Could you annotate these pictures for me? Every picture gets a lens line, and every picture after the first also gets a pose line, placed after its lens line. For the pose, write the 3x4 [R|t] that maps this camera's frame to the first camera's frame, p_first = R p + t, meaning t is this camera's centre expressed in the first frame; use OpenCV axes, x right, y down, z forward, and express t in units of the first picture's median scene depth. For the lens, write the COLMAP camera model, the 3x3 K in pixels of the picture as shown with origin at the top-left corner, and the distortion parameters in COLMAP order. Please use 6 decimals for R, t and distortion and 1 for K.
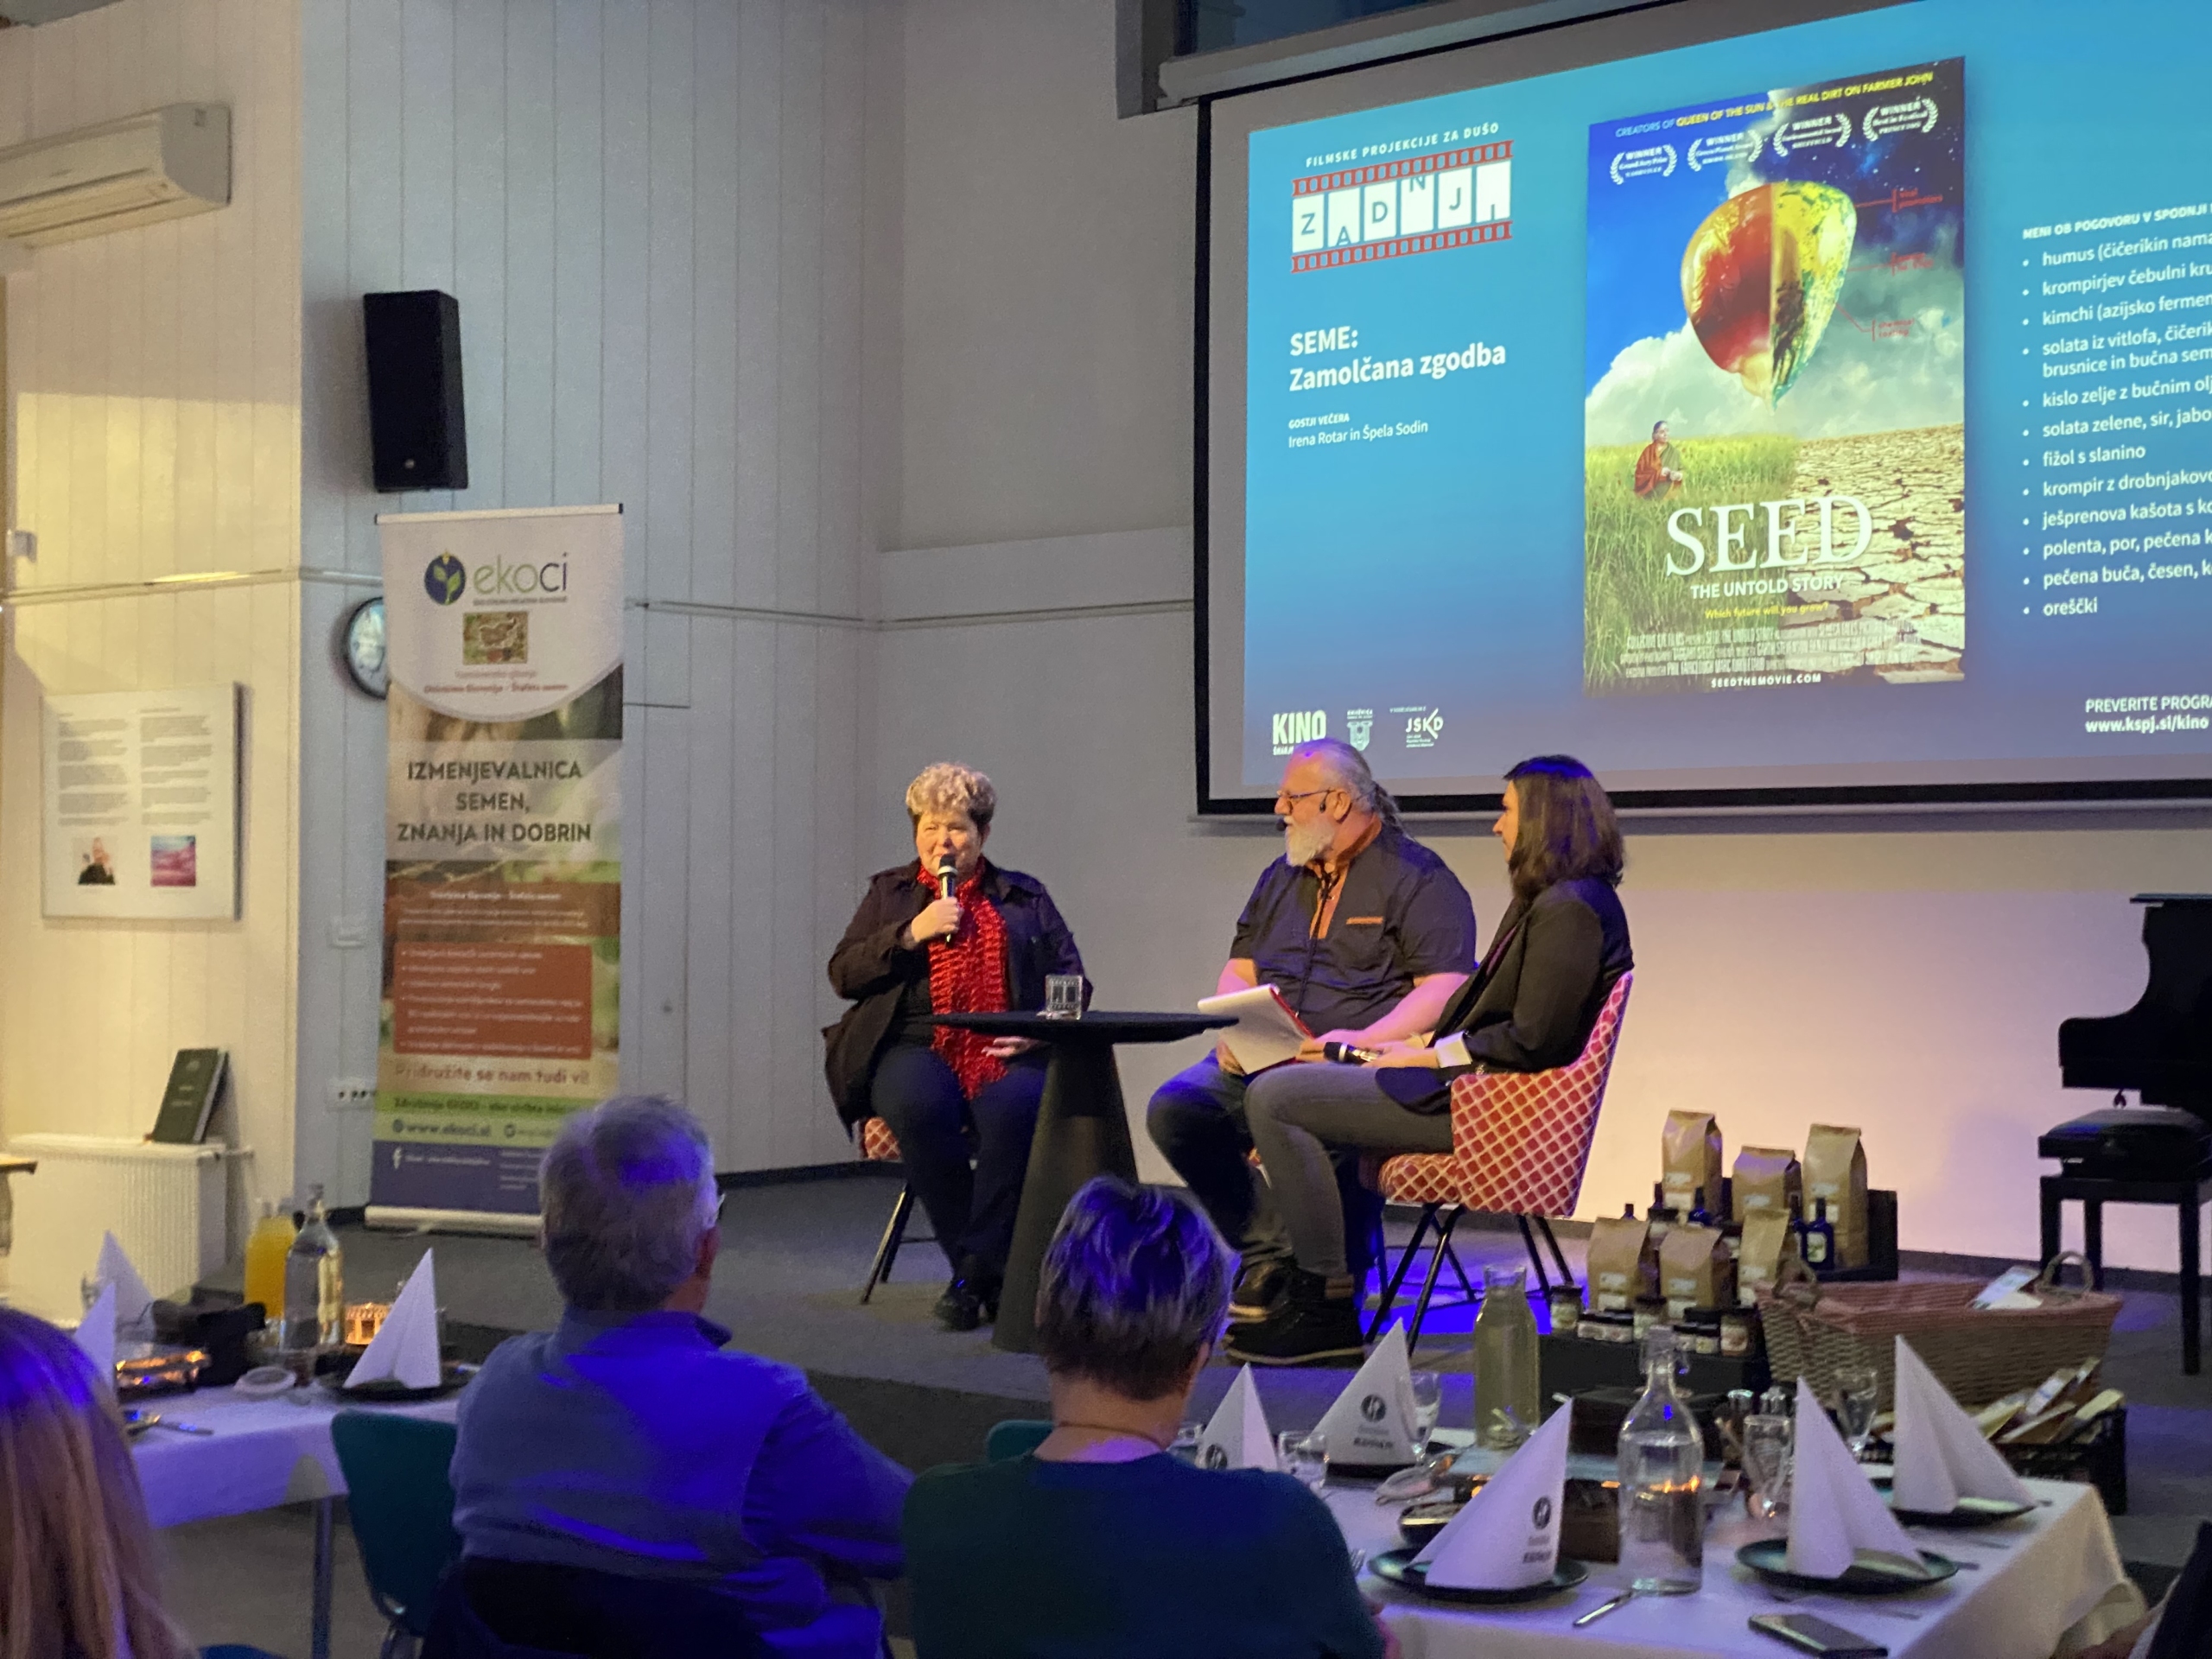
lens RADIAL K [[3263.2, 0, 1093.9], [0, 3263.2, 816.6], [0, 0, 1]] dist [0.076118, 0.000000]
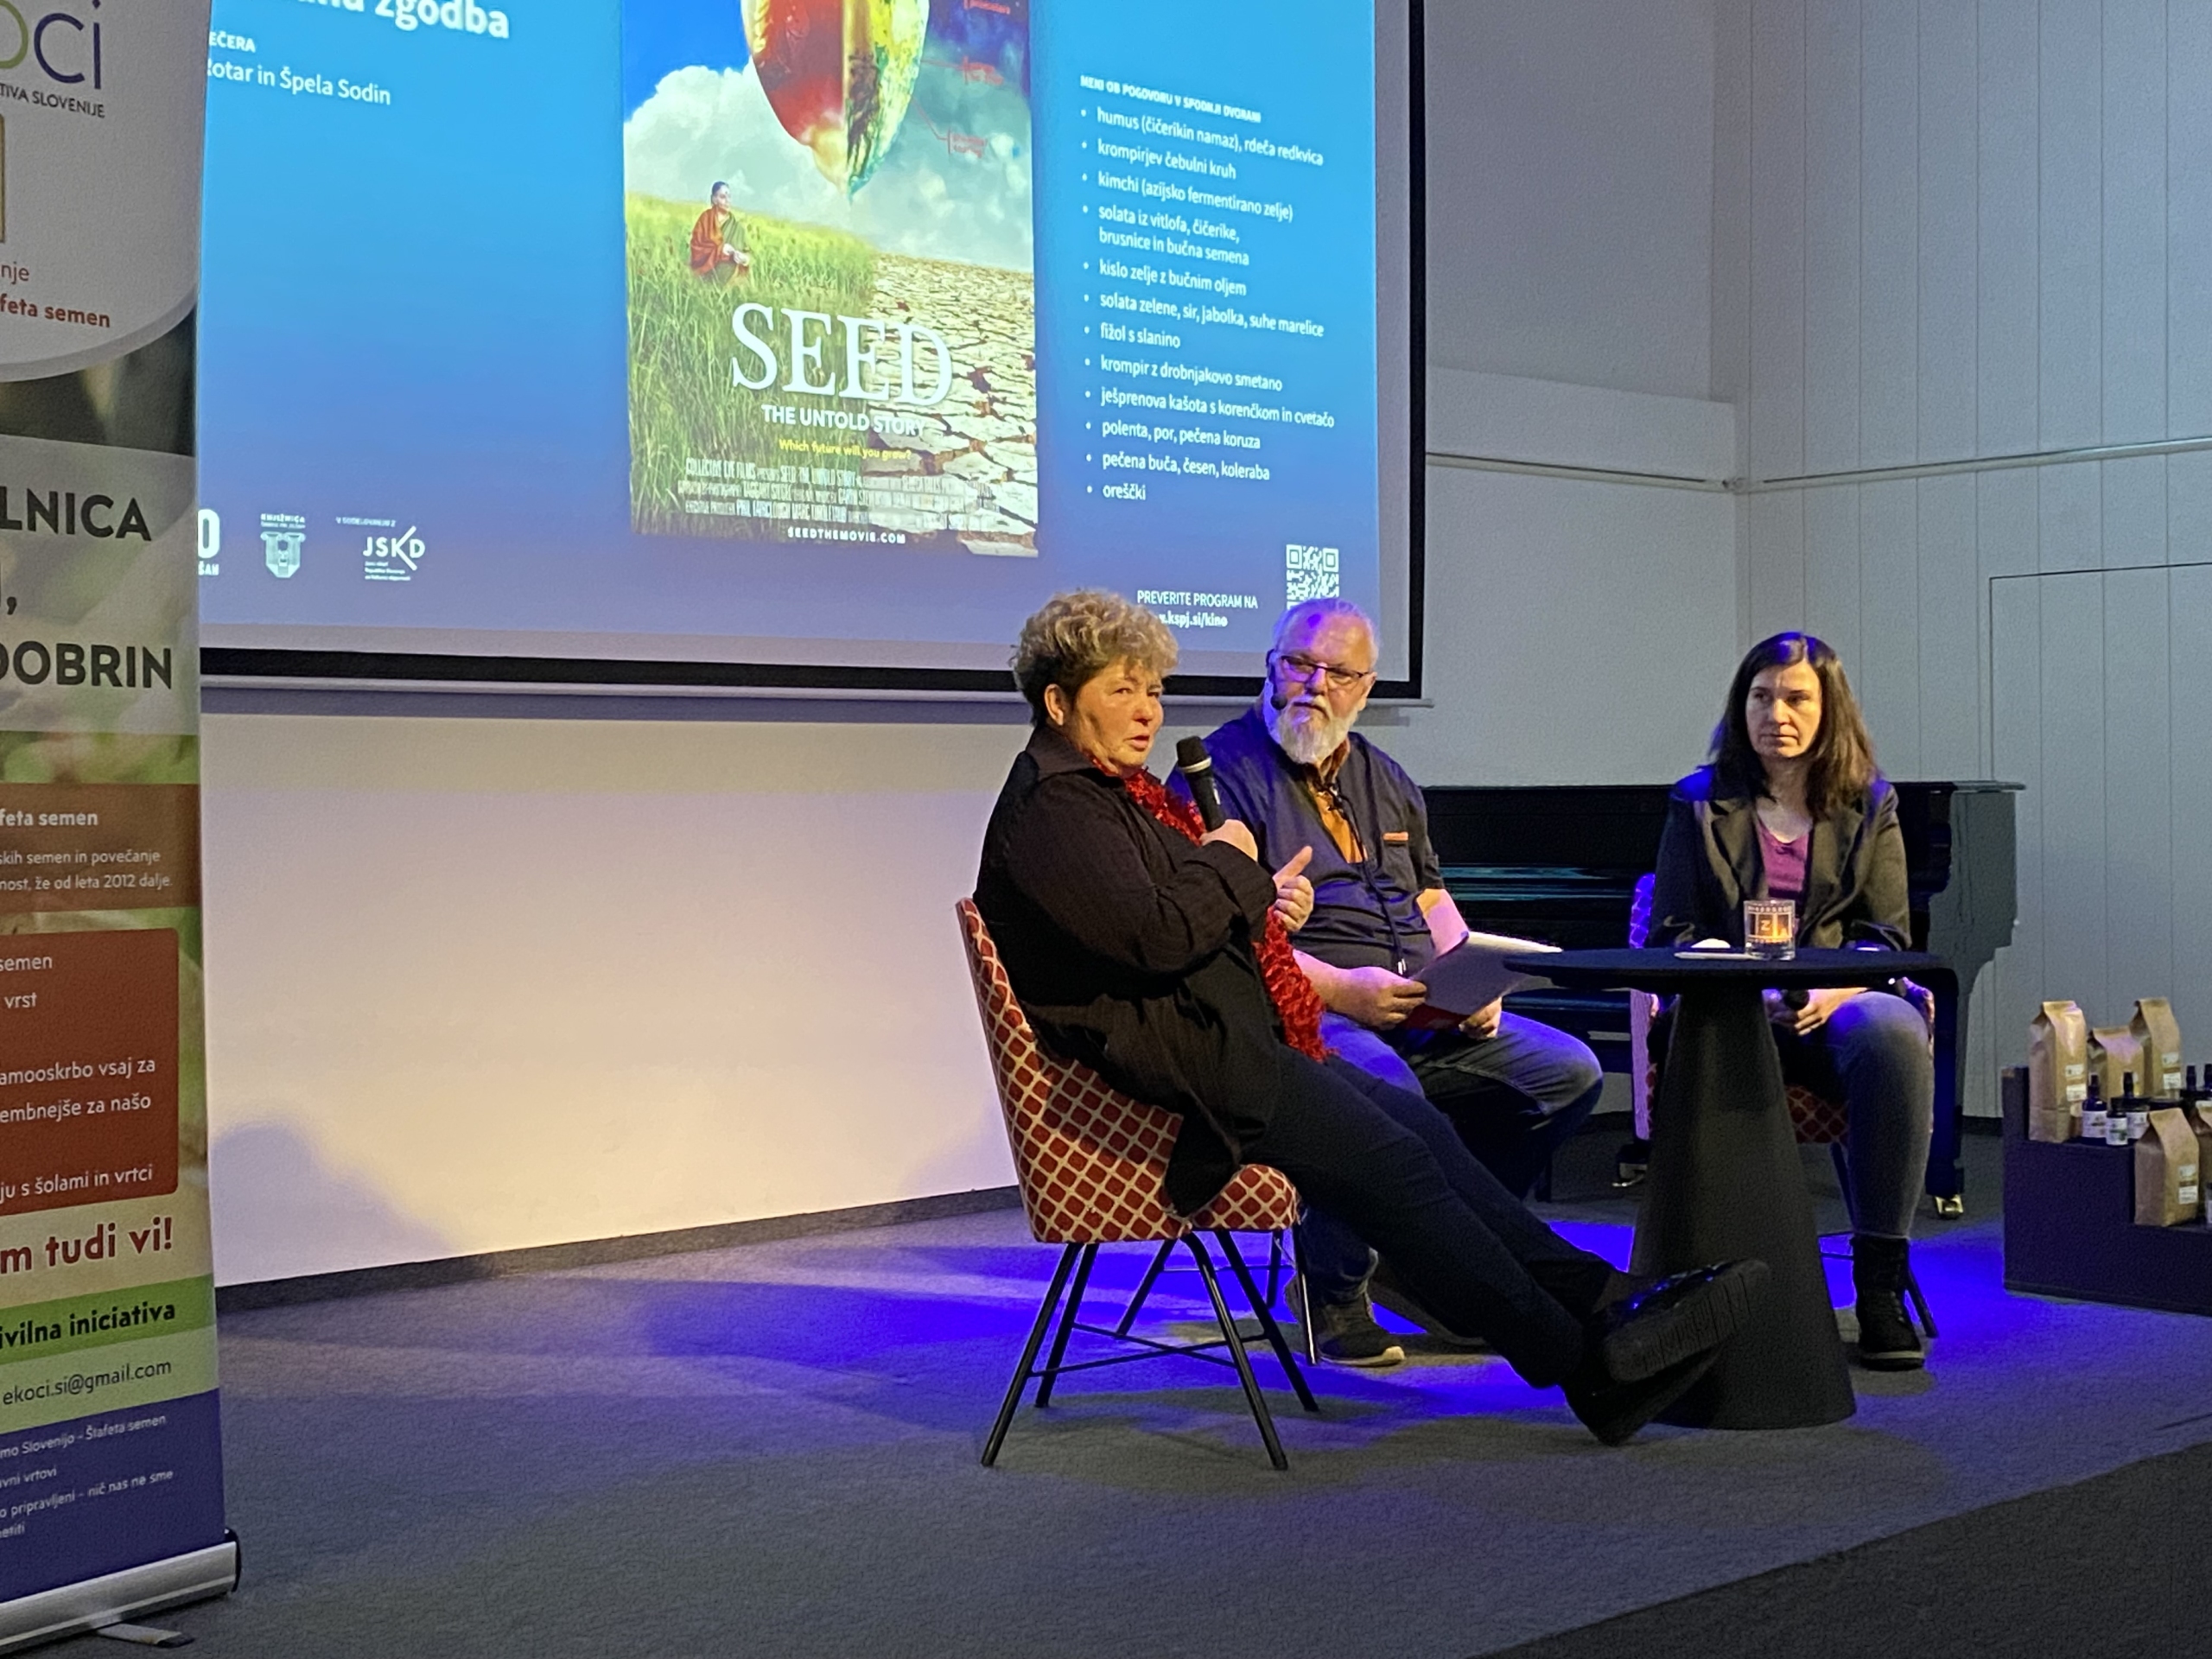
lens RADIAL K [[3184.5, 0, 1187.8], [0, 3184.5, 816.9], [0, 0, 1]] dist [0.103949, 0.000000]
pose [[0.075592, -0.011048, 0.997078, -0.572475], [-0.014493, 0.999821, 0.012178, 0.017429], [-0.997034, -0.015371, 0.075418, 0.835766]]
